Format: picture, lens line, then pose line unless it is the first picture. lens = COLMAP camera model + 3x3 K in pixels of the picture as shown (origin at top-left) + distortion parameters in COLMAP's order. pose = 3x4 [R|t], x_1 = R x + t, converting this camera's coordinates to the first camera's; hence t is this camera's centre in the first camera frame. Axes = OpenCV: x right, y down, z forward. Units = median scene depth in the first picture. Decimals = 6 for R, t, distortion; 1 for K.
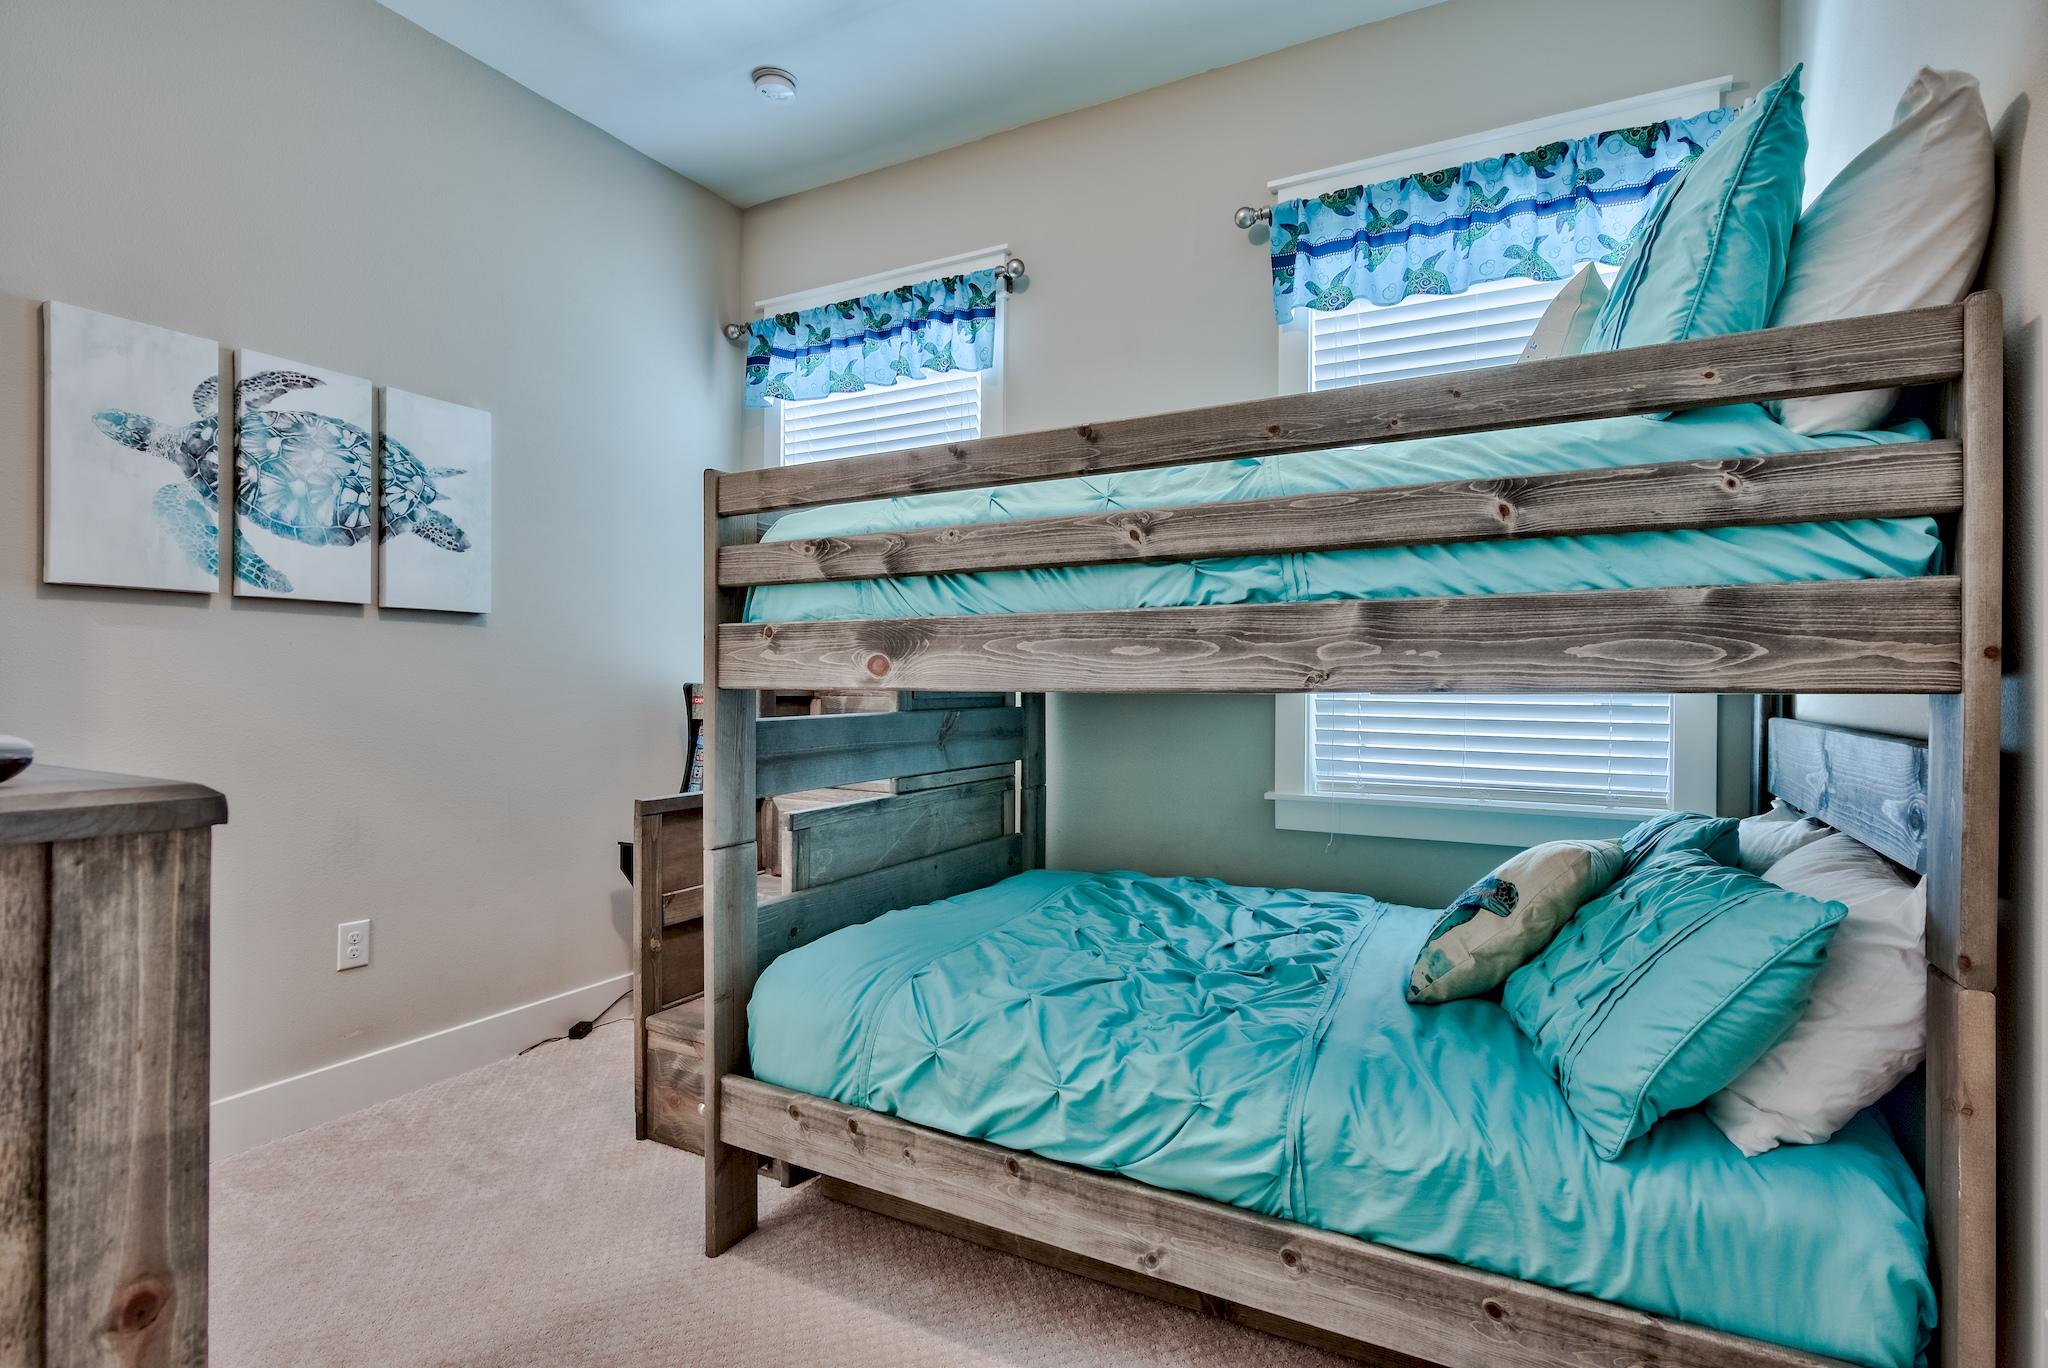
lens RADIAL K [[1025.9, 0, 1017.4], [0, 1025.9, 681.9], [0, 0, 1]] dist [-0.003834, 0.000467]
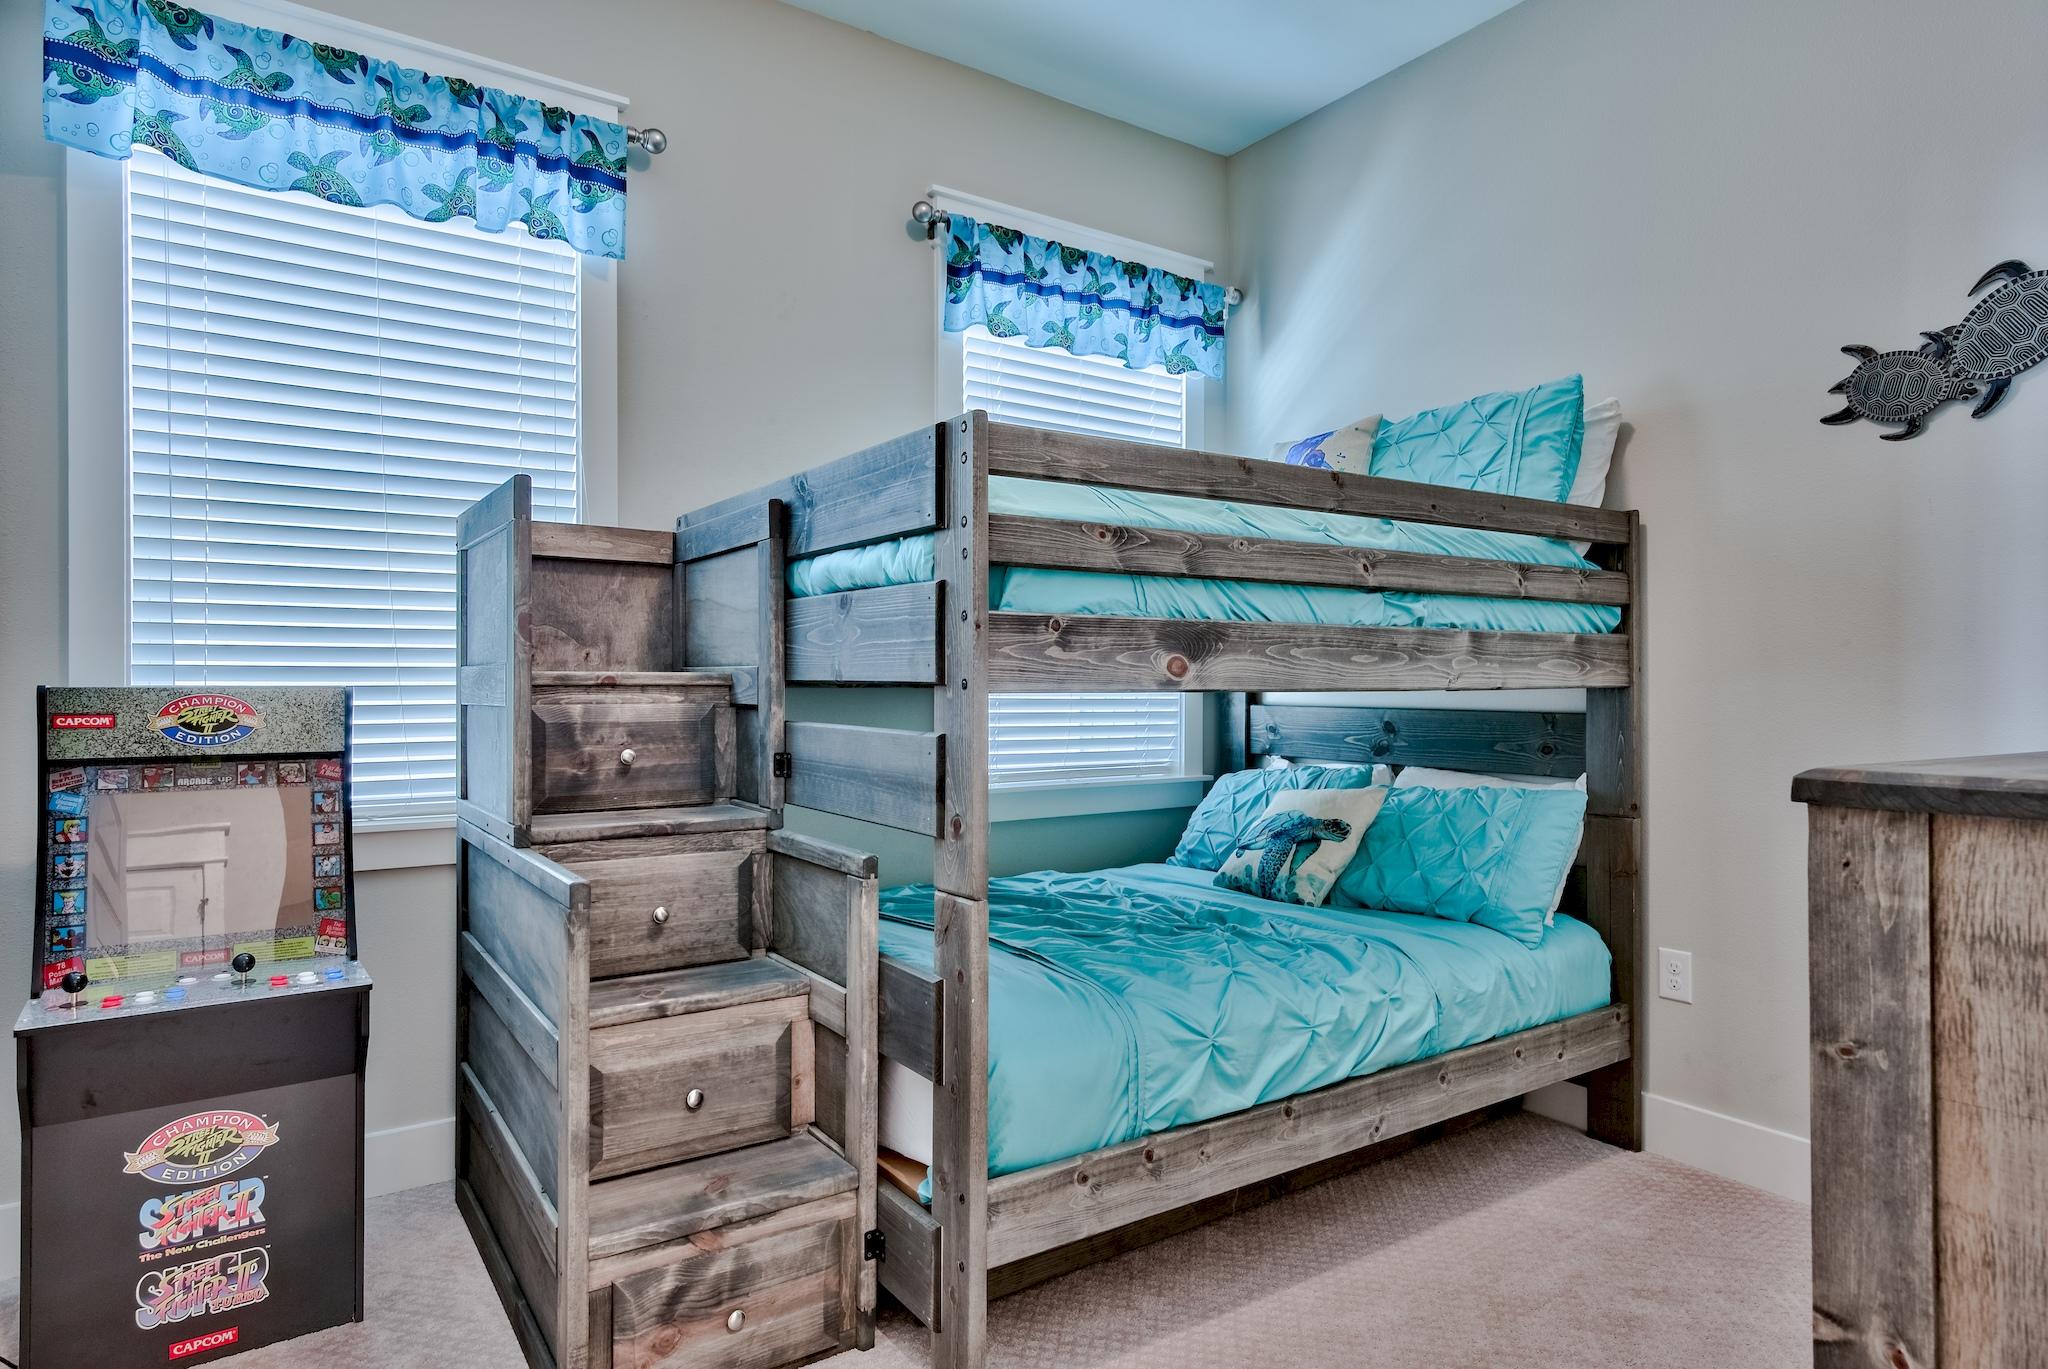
lens RADIAL K [[1216.3, 0, 1024.0], [0, 1216.3, 684.5], [0, 0, 1]] dist [0.006141, 0.000652]
pose [[0.428704, -0.003788, 0.903437, -1.204644], [0.000589, 0.999992, 0.003913, -0.003803], [-0.903445, -0.001145, 0.428702, 0.618395]]
